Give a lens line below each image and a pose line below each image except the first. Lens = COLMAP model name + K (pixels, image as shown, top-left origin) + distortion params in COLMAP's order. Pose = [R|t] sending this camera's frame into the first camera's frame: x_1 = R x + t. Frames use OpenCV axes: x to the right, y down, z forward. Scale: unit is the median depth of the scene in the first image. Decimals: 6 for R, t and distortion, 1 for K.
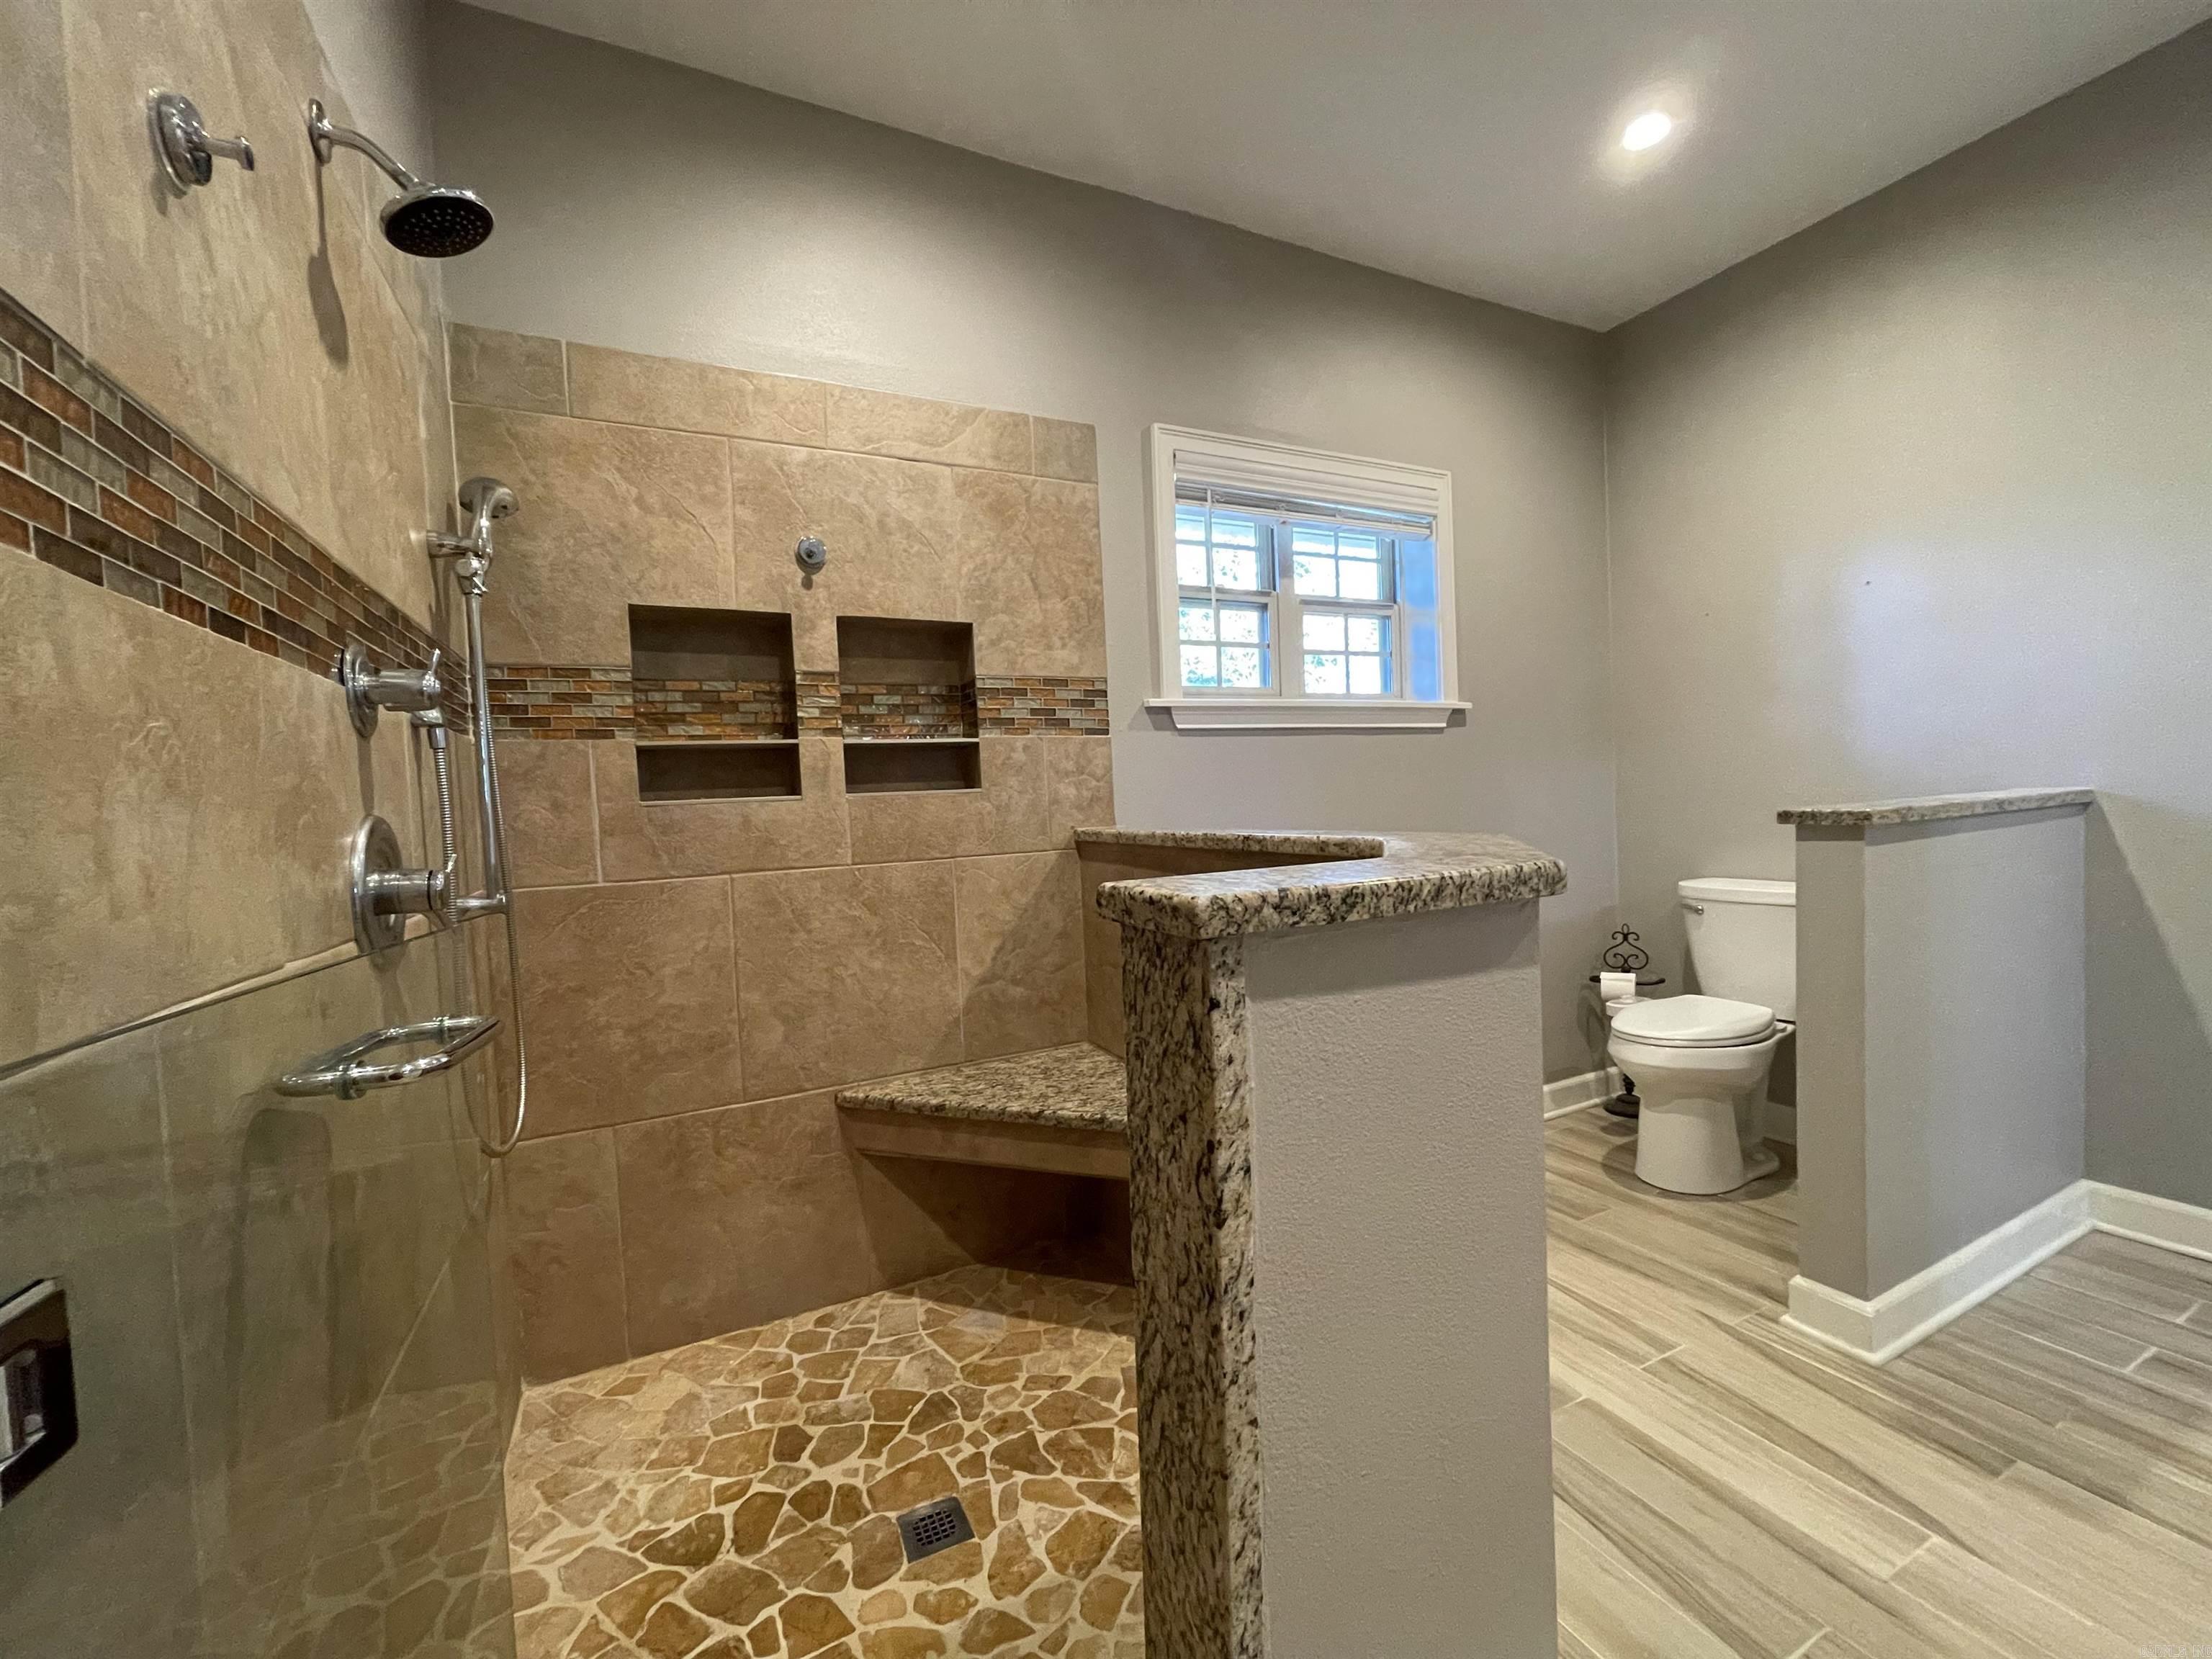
lens RADIAL K [[887.9, 0, 1106.0], [0, 887.9, 843.1], [0, 0, 1]] dist [0.001040, -0.000496]
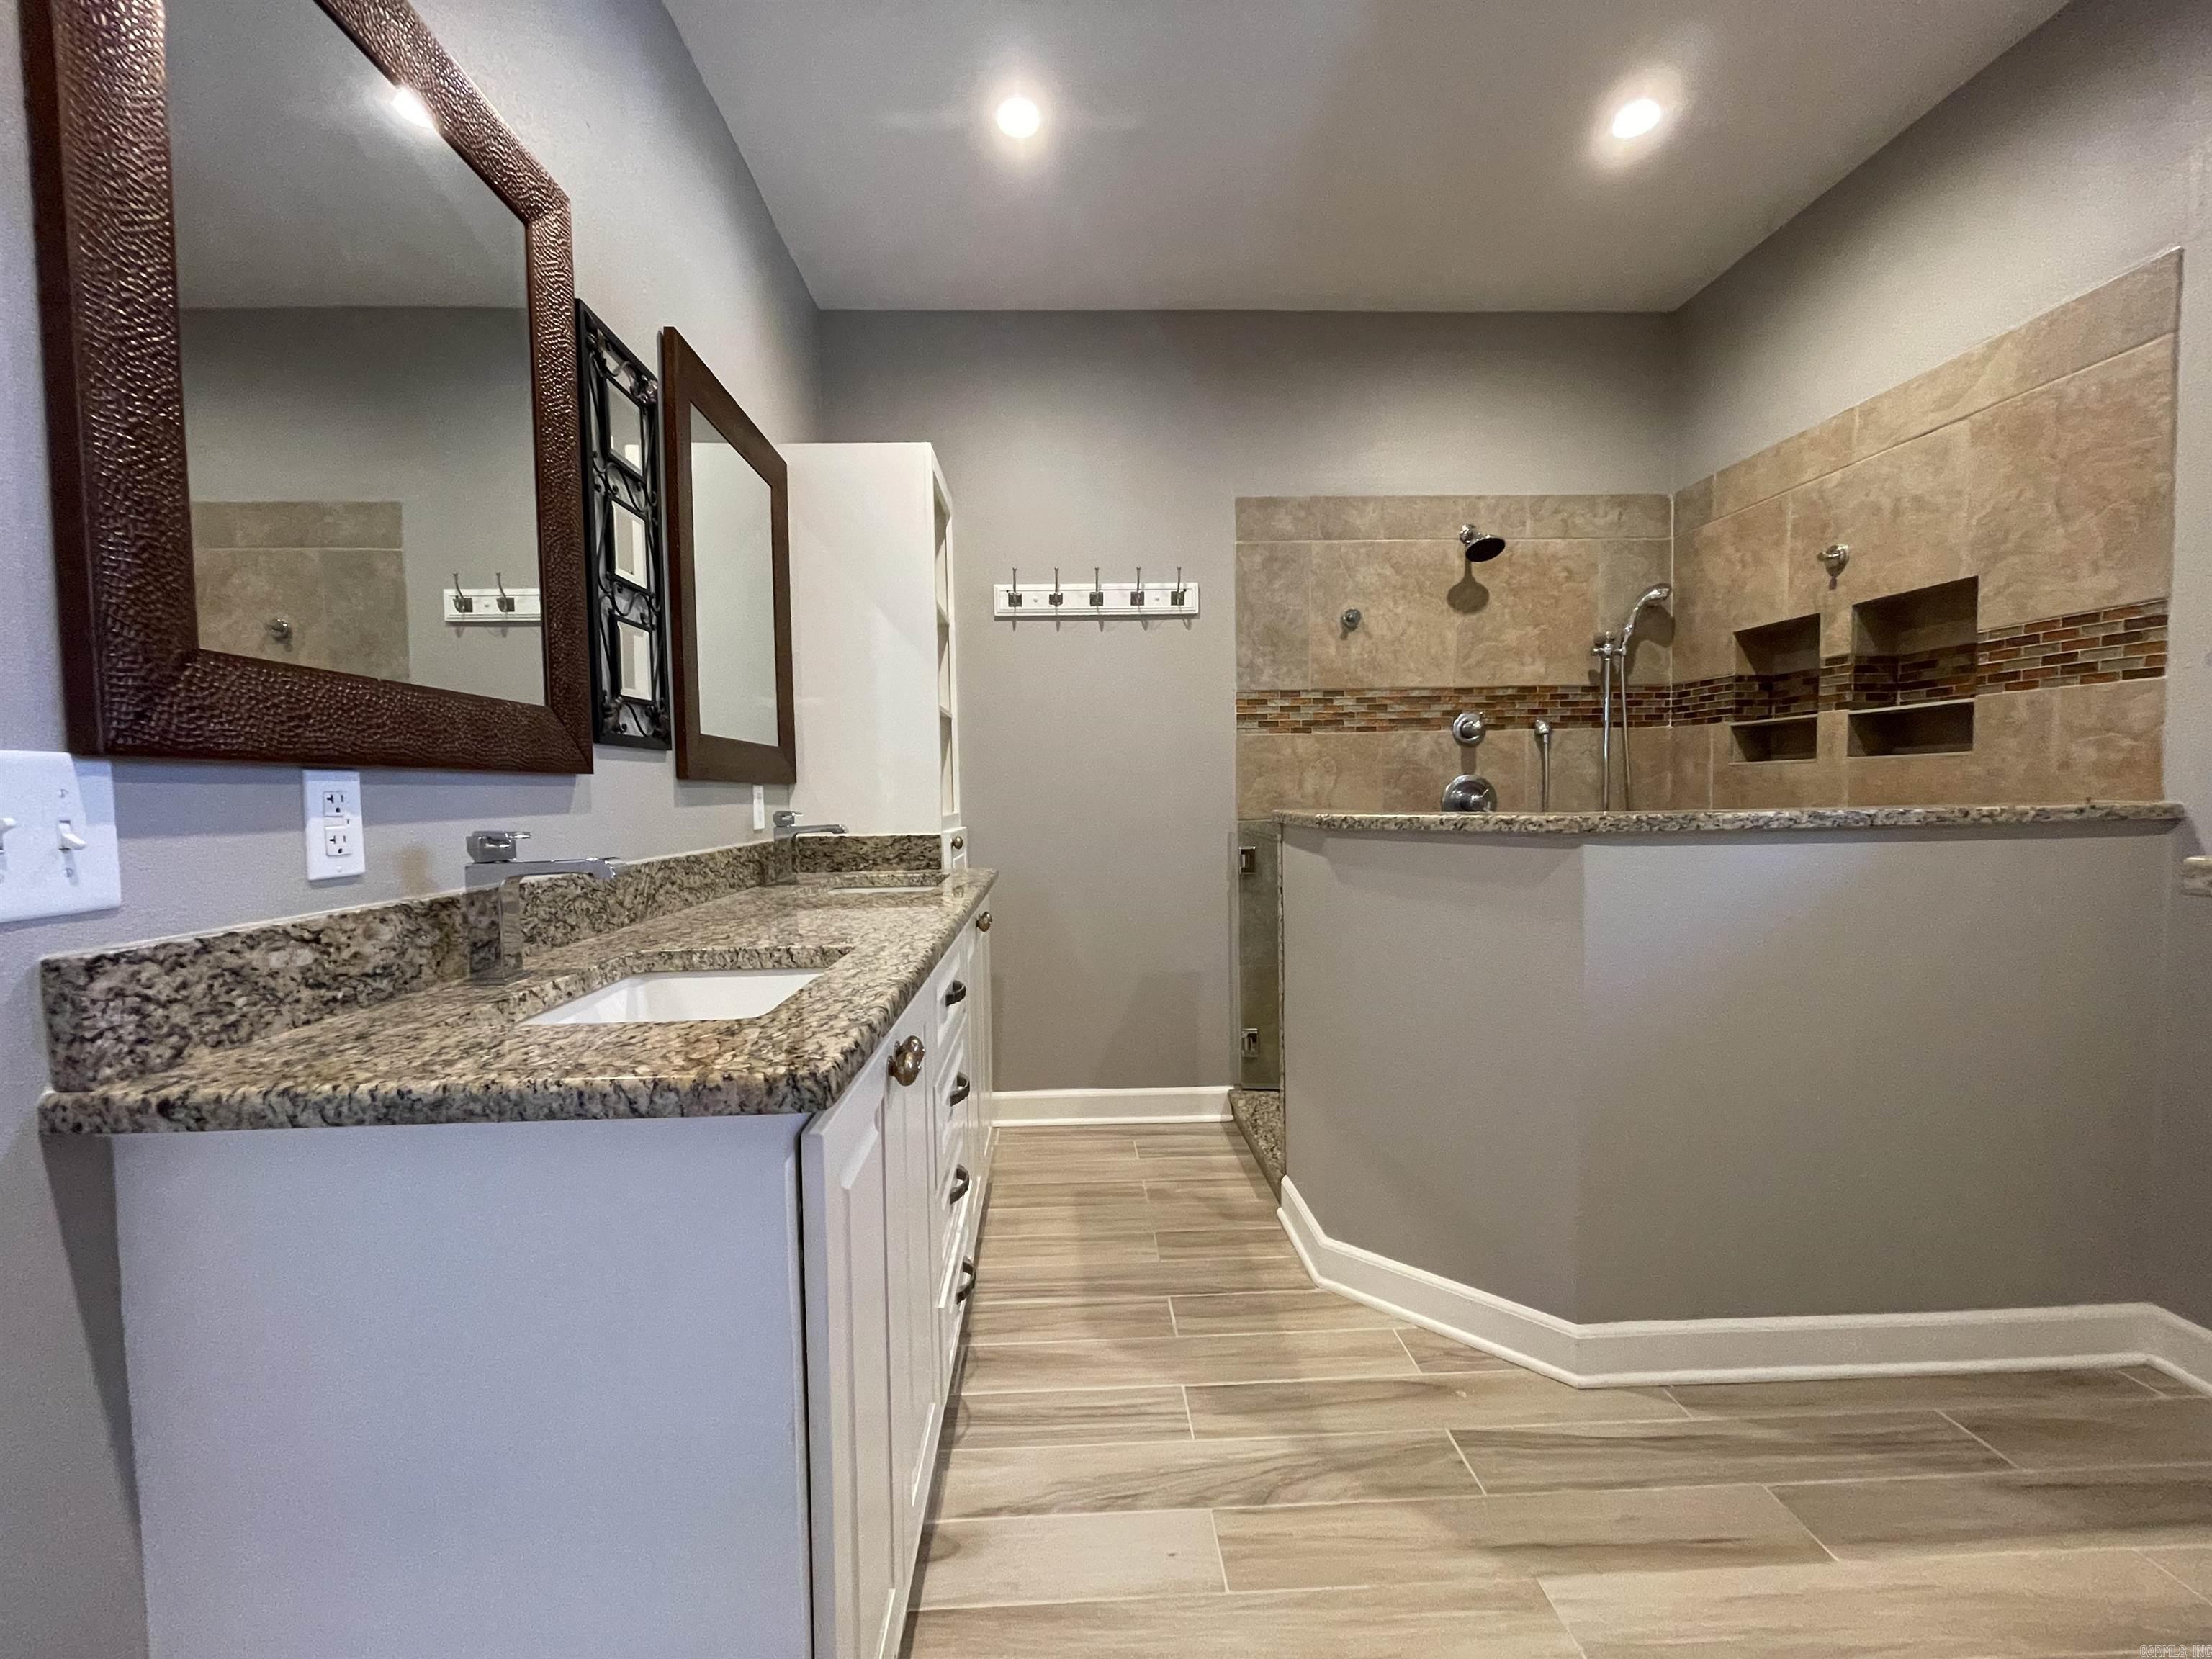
lens RADIAL K [[887.9, 0, 1096.8], [0, 887.9, 833.7], [0, 0, 1]] dist [0.001040, -0.000496]
pose [[-0.396990, 0.095382, -0.912854, 1.117817], [-0.005424, 0.994324, 0.106254, -0.070691], [0.917807, 0.047132, -0.394219, 0.527500]]
